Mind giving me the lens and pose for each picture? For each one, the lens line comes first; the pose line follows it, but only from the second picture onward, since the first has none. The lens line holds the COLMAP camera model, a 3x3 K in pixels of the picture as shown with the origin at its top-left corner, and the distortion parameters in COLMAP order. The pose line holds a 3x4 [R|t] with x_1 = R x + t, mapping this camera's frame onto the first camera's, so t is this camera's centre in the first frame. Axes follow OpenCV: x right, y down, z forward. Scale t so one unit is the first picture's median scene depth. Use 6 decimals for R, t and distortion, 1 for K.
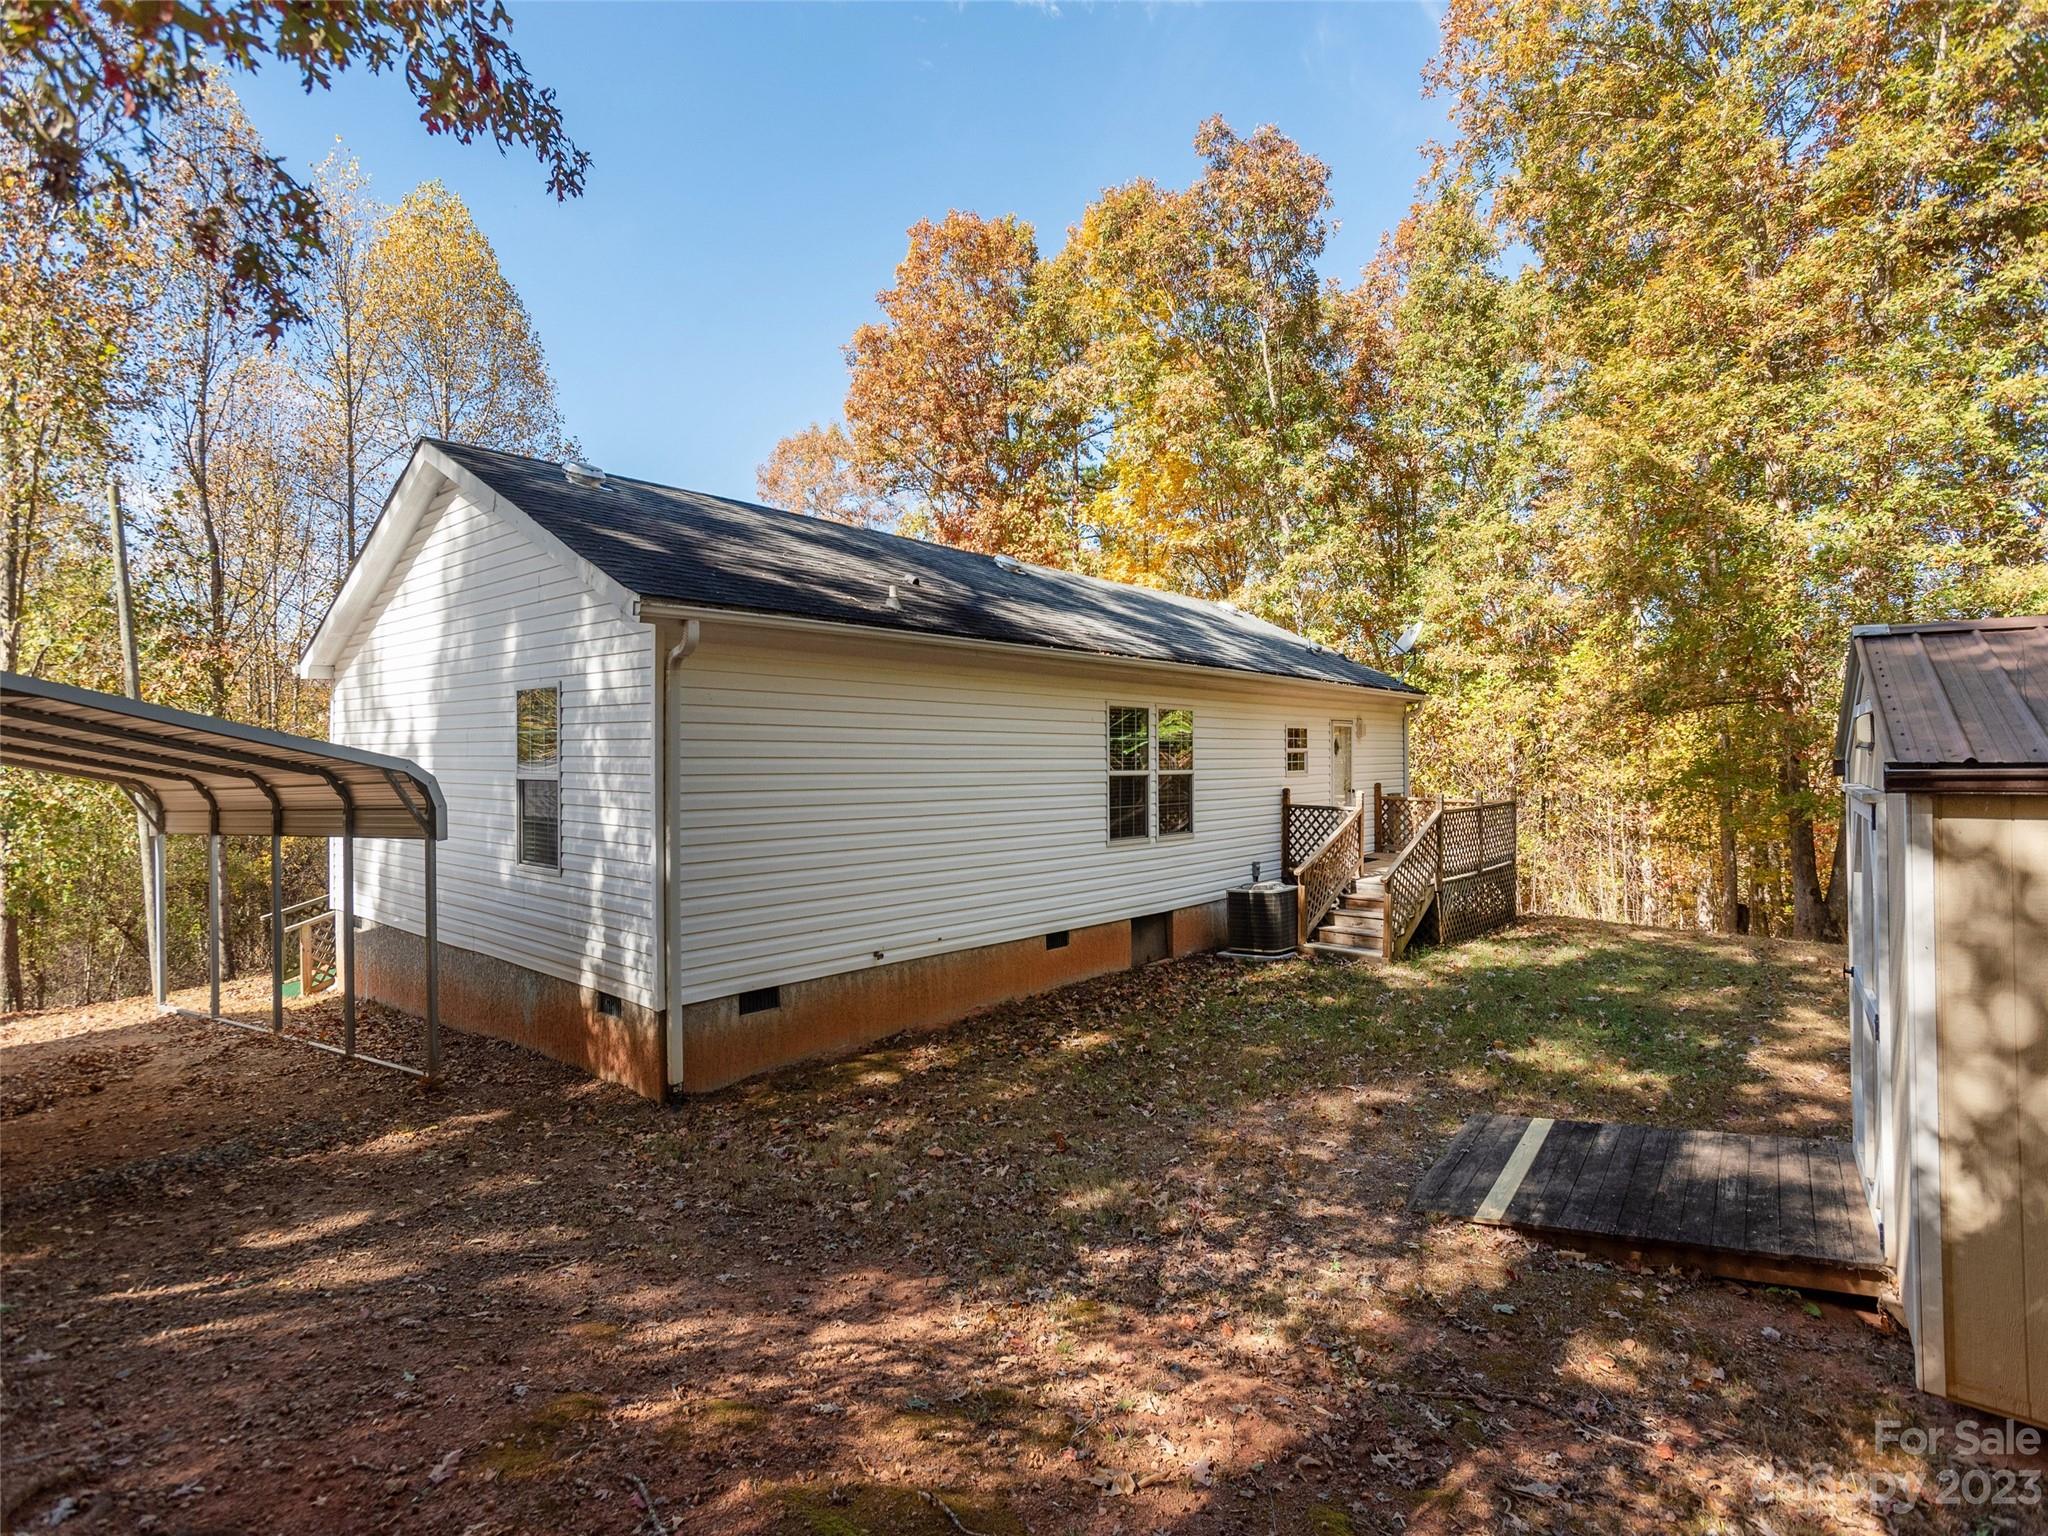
lens RADIAL K [[999.0, 0, 1024.0], [0, 999.0, 768.0], [0, 0, 1]] dist [-0.081831, 0.040761]
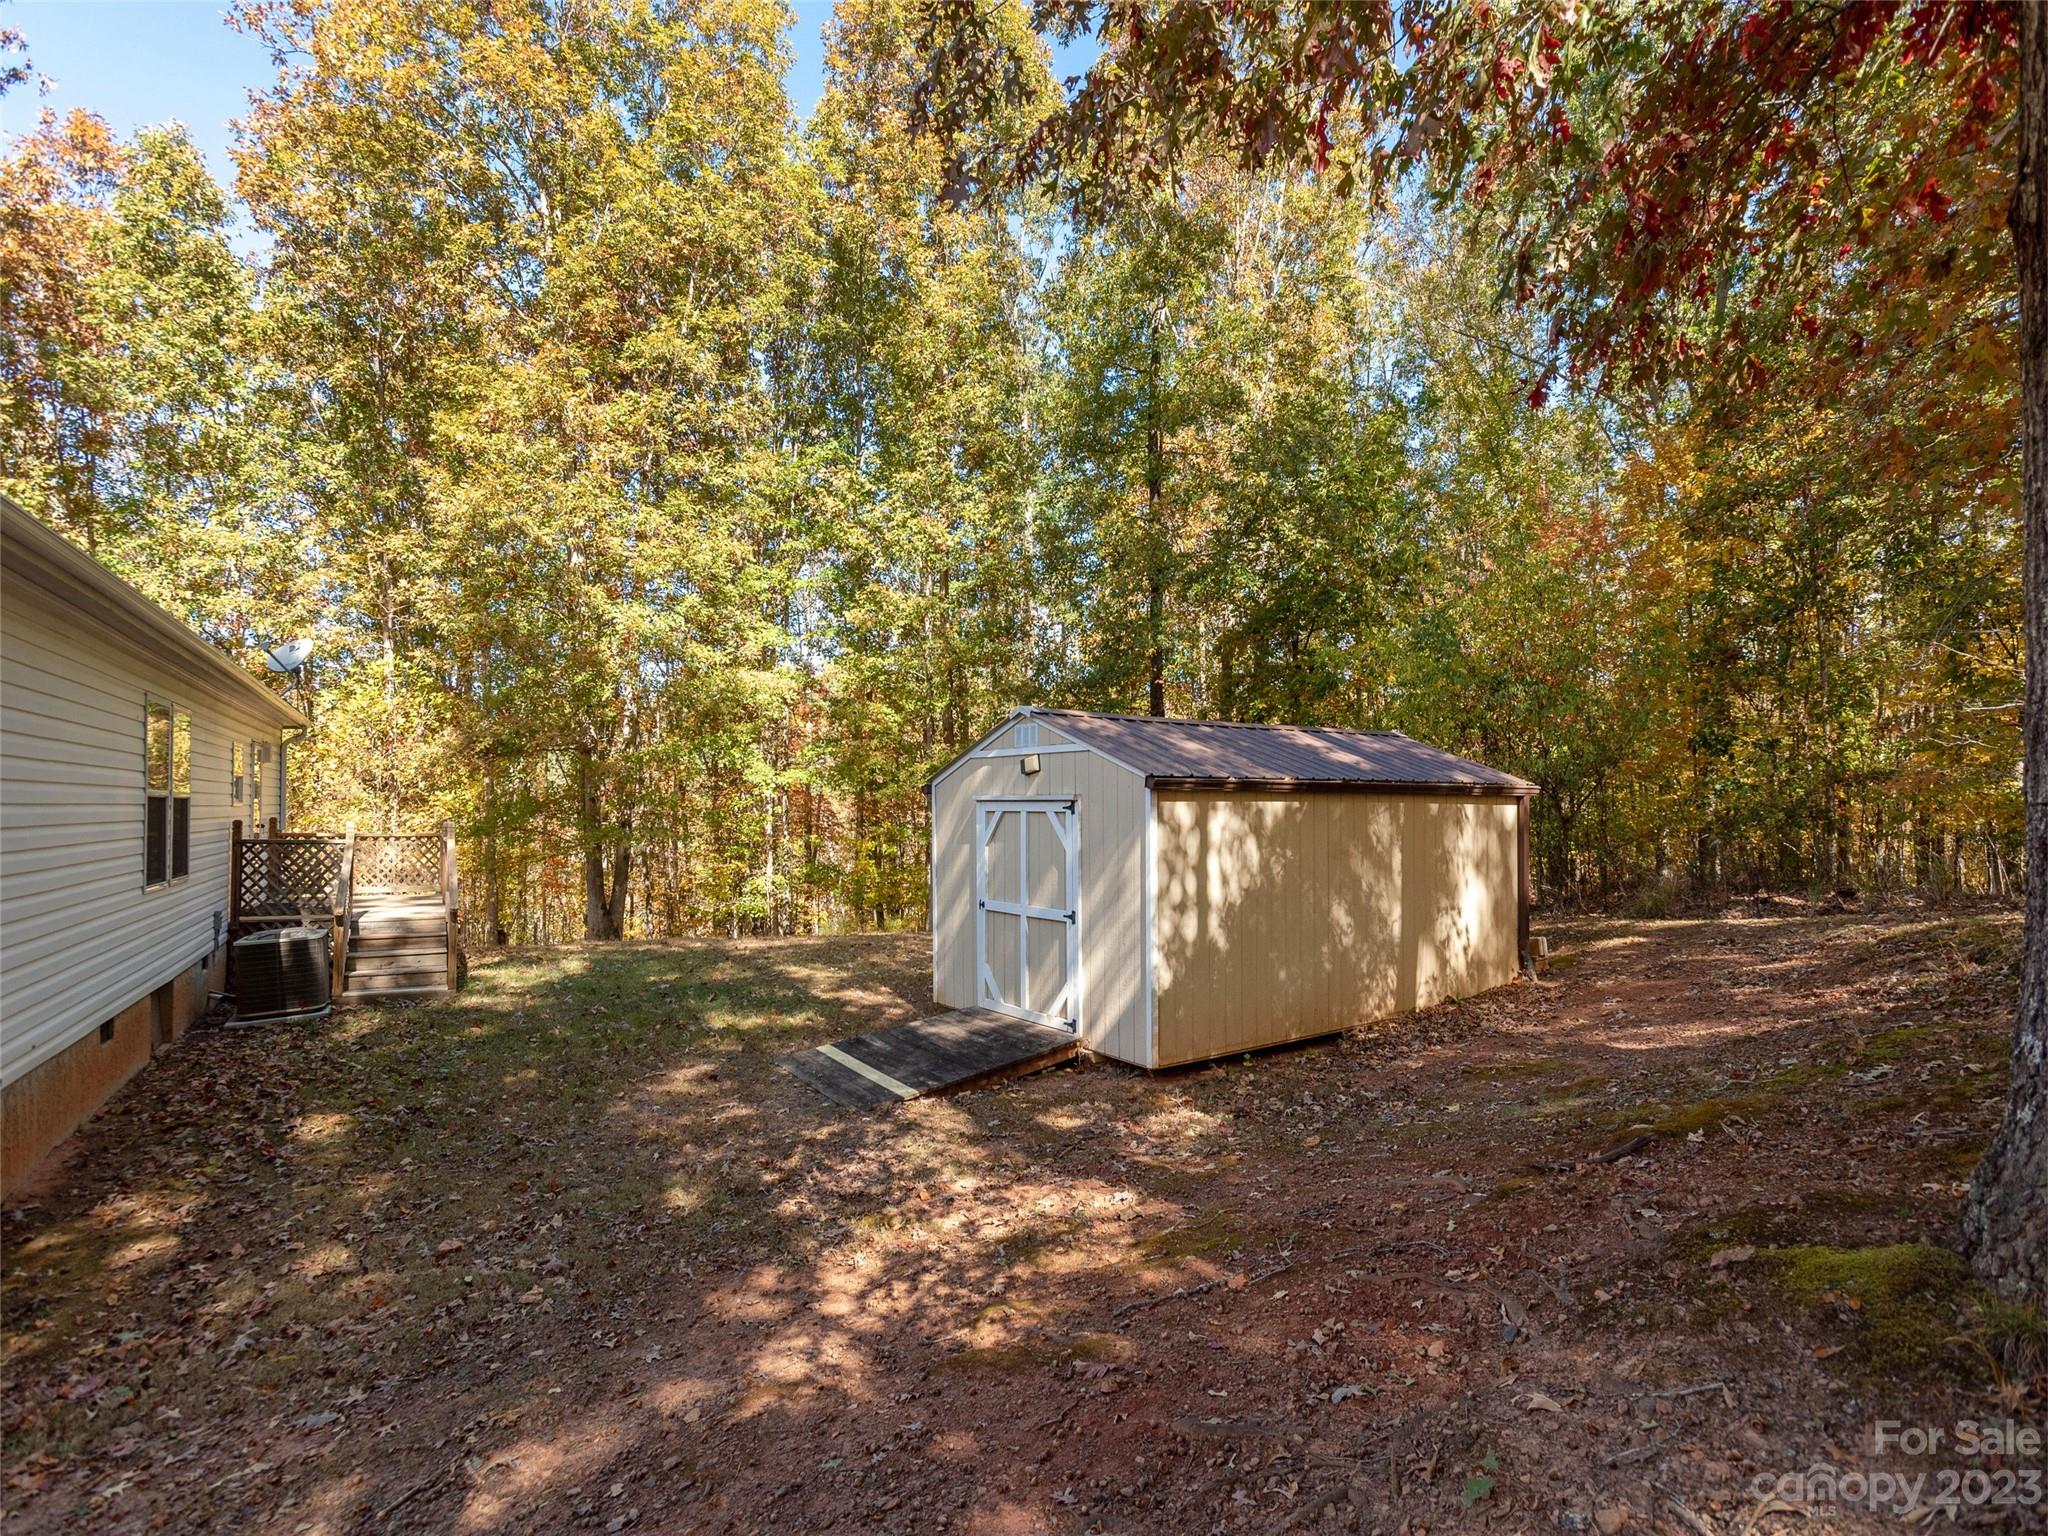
lens RADIAL K [[990.6, 0, 1019.5], [0, 990.6, 771.6], [0, 0, 1]] dist [-0.002288, 0.013724]
pose [[0.331253, 0.038303, 0.942764, -0.825637], [0.002699, 0.999133, -0.041542, 0.046053], [-0.943538, 0.016305, 0.330862, 0.340821]]
